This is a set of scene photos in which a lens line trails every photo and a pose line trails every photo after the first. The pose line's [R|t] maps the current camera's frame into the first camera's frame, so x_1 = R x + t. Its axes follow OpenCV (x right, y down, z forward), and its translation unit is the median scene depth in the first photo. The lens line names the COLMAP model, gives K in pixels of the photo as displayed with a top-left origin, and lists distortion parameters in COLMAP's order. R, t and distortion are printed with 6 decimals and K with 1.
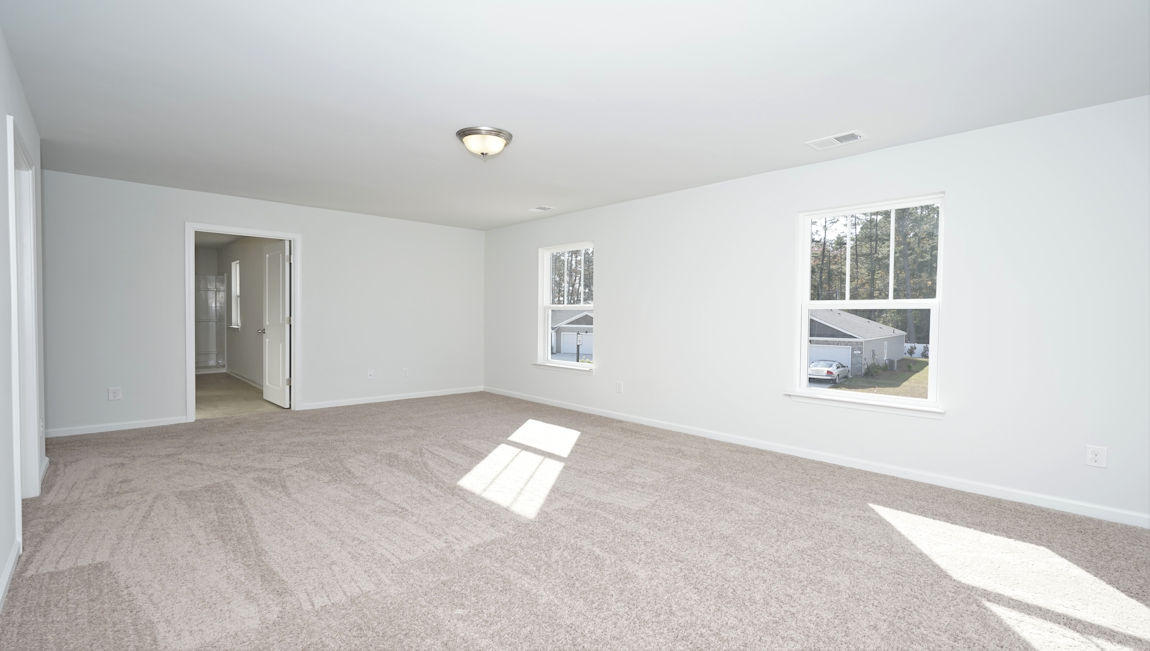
lens RADIAL K [[507.0, 0, 575.0], [0, 507.0, 325.5], [0, 0, 1]] dist [-0.000570, -0.000048]
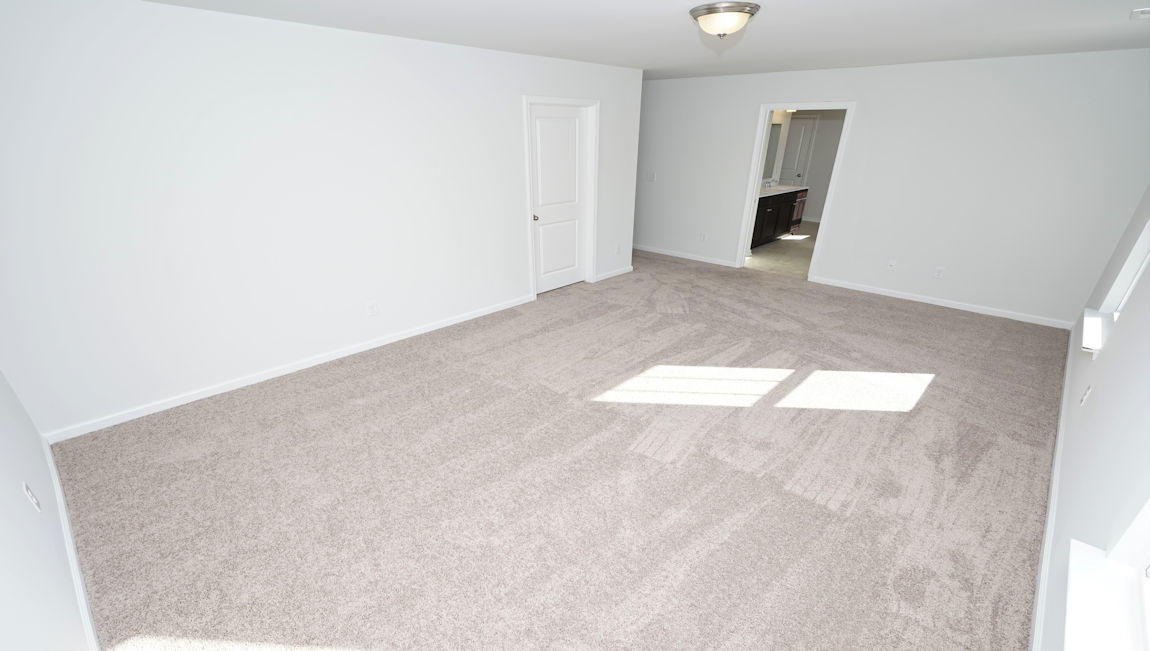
lens RADIAL K [[528.9, 0, 575.0], [0, 528.9, 325.5], [0, 0, 1]] dist [-0.000630, 0.000048]
pose [[0.080575, 0.327217, -0.941508, 0.799641], [-0.030879, 0.944945, 0.325769, -0.152160], [0.996270, 0.002824, 0.086243, 0.652872]]
